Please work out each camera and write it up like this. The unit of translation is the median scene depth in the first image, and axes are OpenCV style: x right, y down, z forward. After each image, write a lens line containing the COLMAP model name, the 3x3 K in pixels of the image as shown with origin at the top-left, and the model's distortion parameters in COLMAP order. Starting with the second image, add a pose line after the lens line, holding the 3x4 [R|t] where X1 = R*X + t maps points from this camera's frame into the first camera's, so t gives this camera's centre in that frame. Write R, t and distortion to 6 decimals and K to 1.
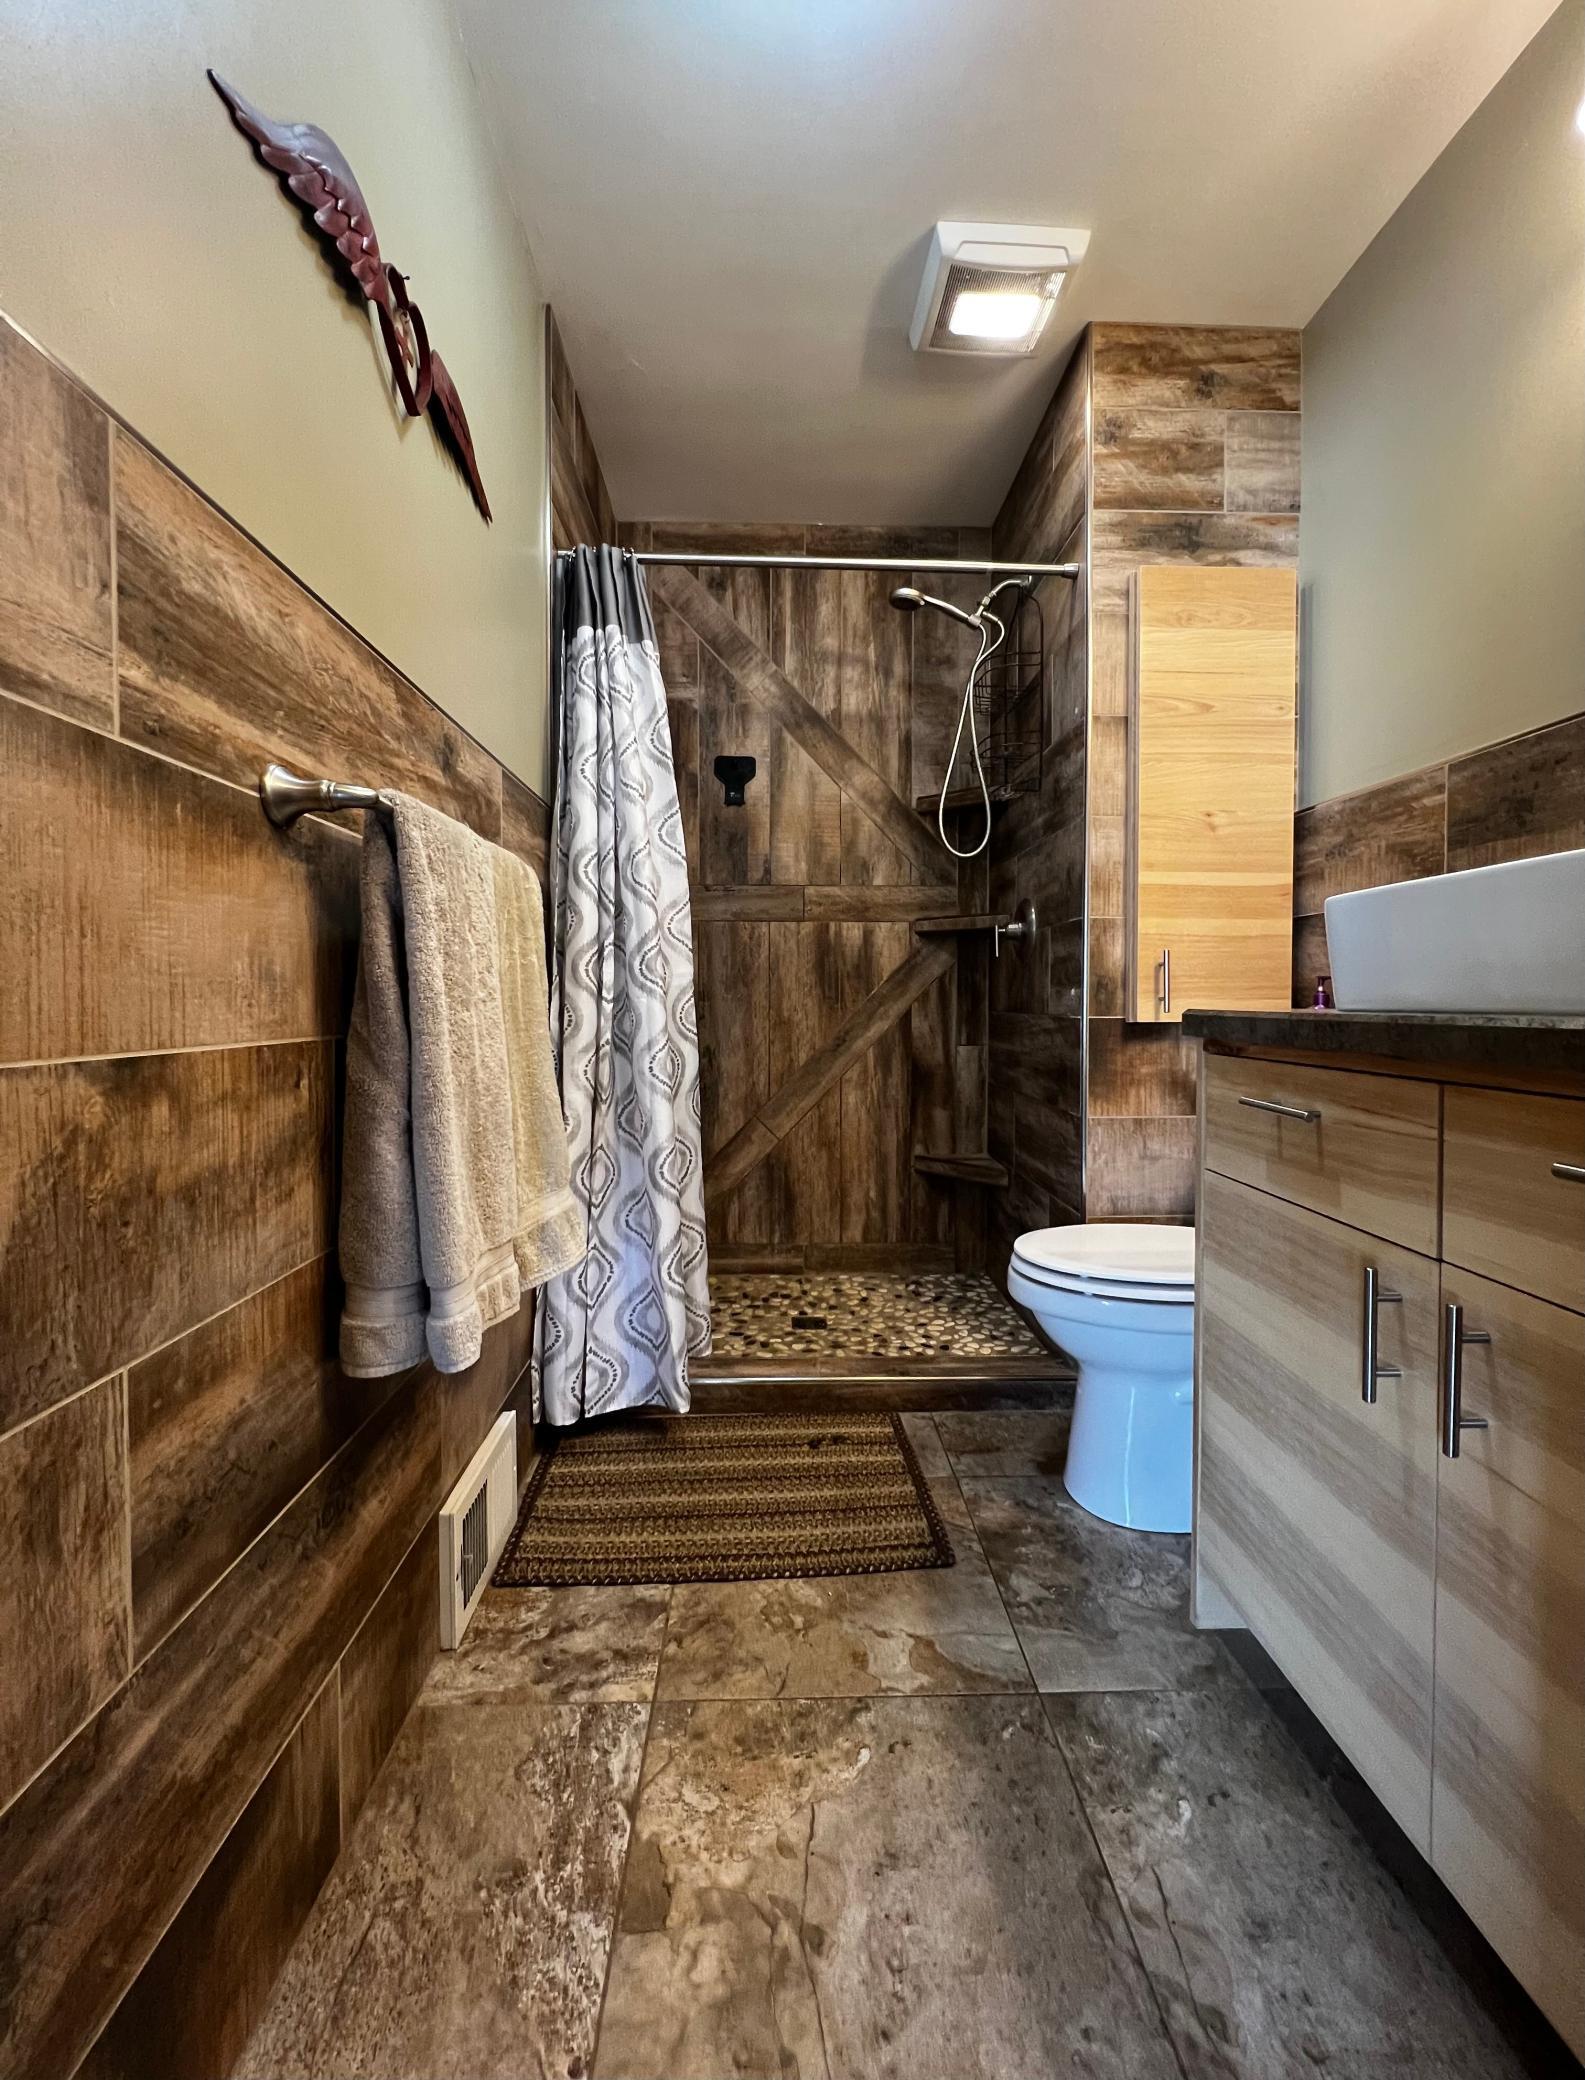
lens RADIAL K [[857.4, 0, 792.5], [0, 857.4, 1031.8], [0, 0, 1]] dist [0.000157, 0.000806]
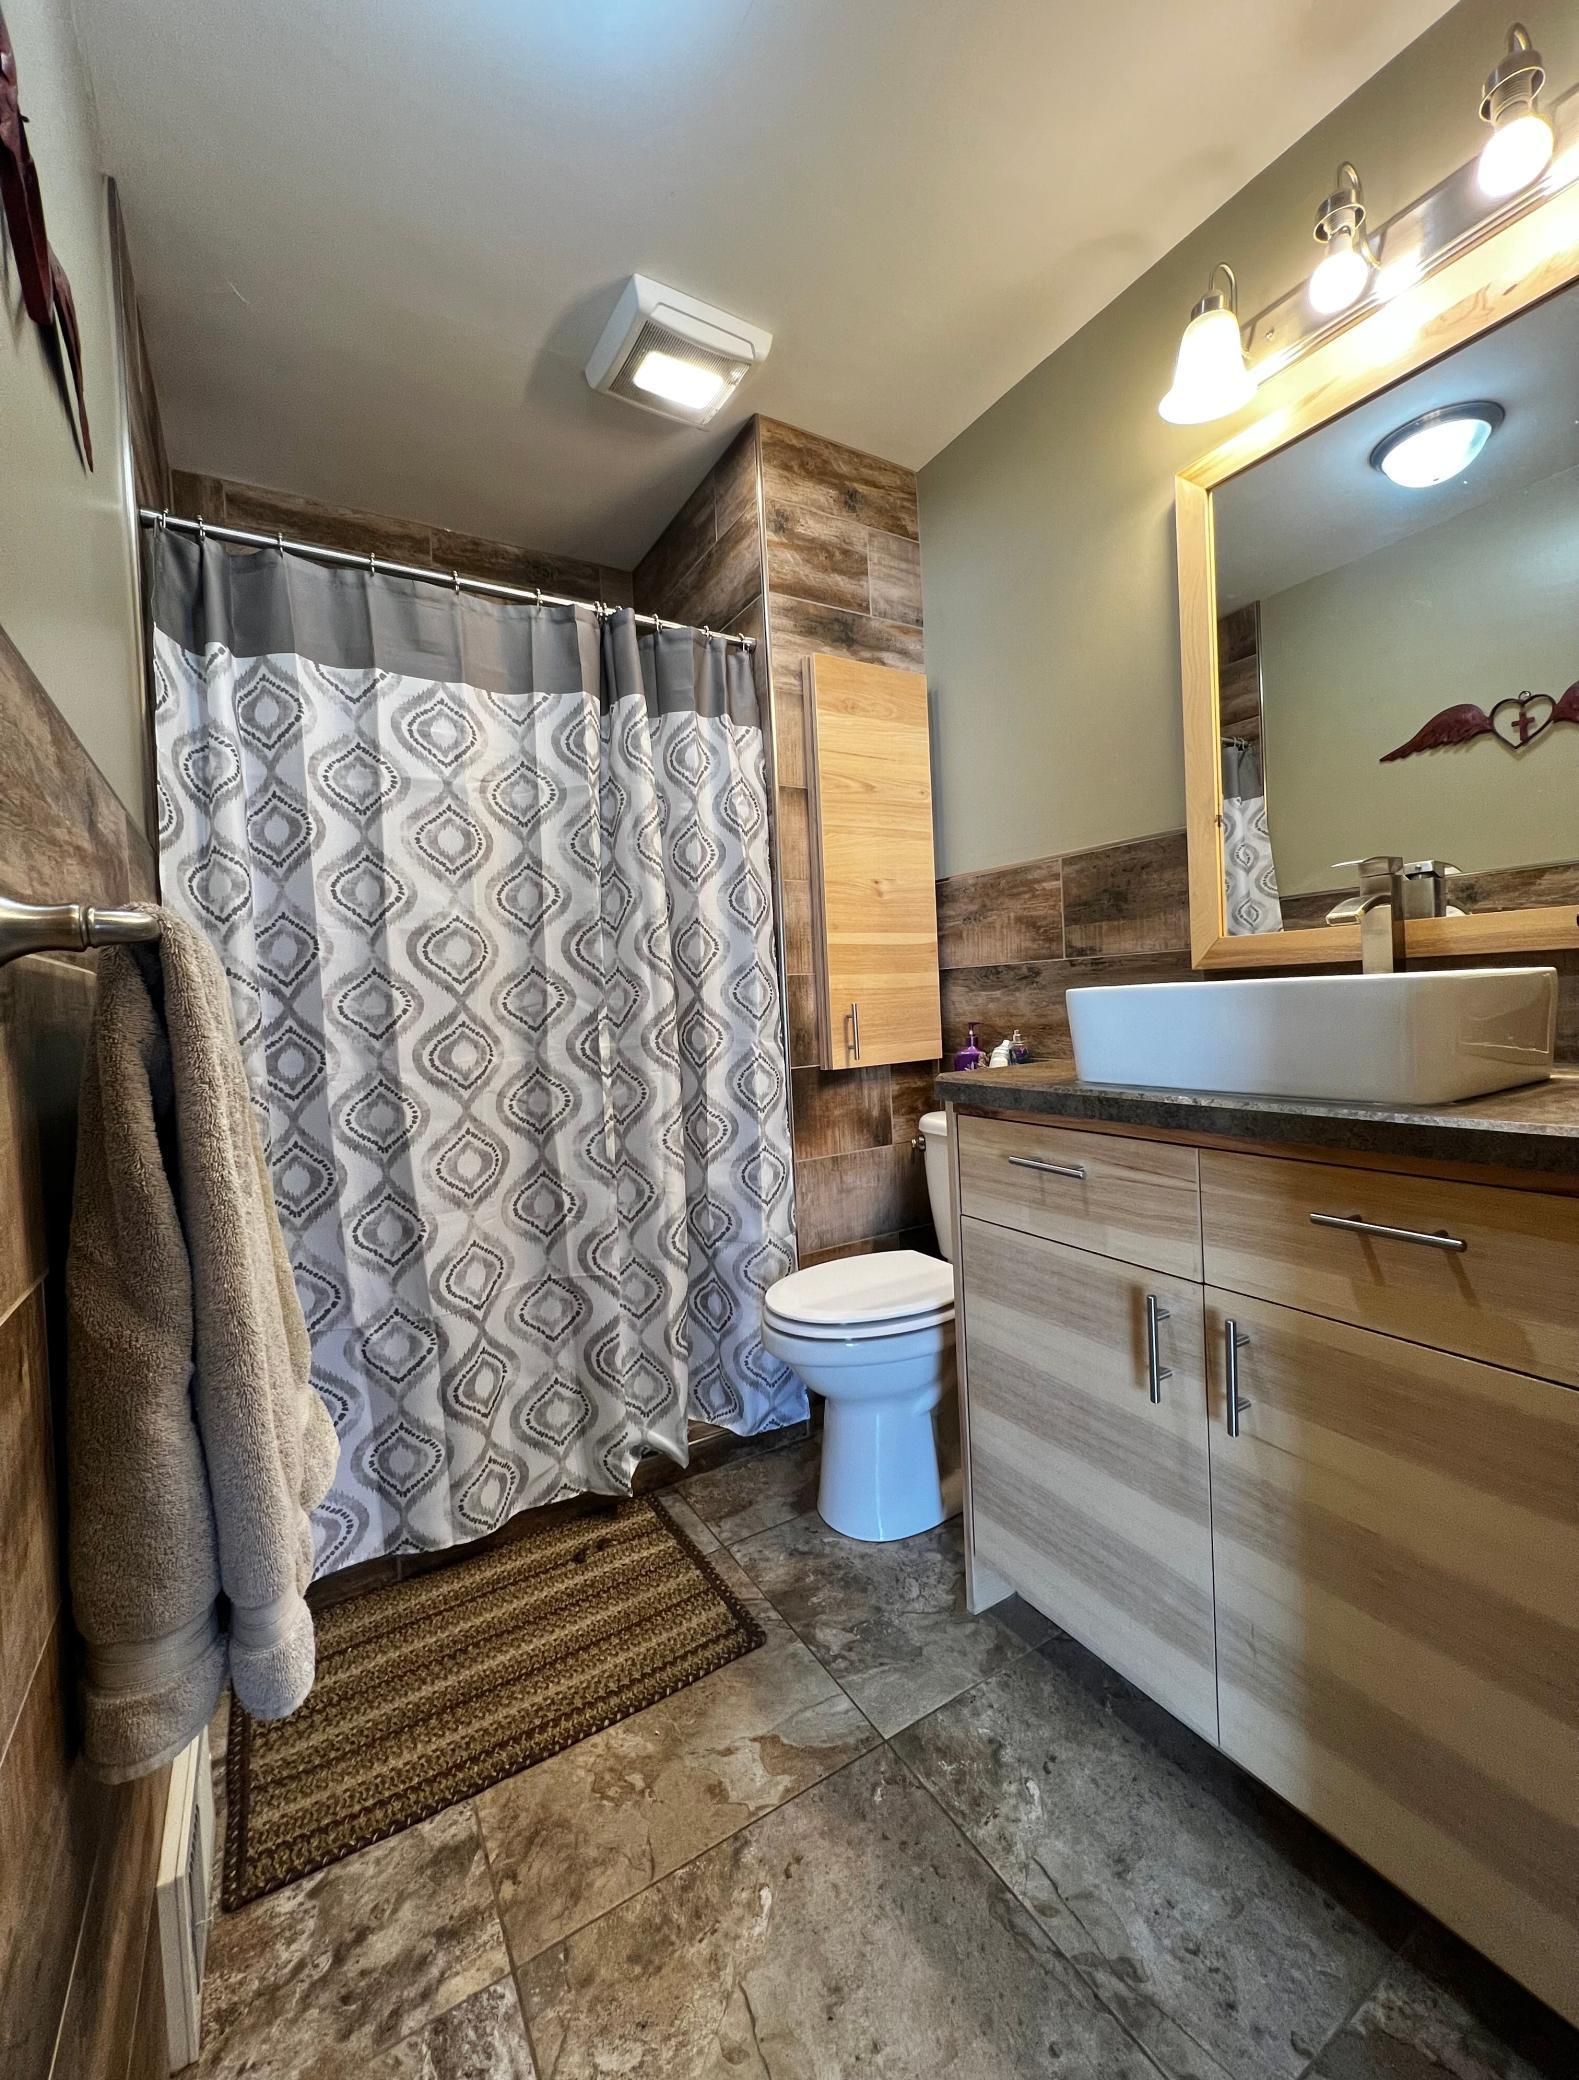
lens RADIAL K [[857.4, 0, 789.5], [0, 857.4, 1031.8], [0, 0, 1]] dist [0.000157, 0.000806]
pose [[0.867616, -0.063791, 0.493126, -0.203092], [0.066901, 0.997695, 0.011355, -0.085549], [-0.492713, 0.023139, 0.869884, 0.088194]]
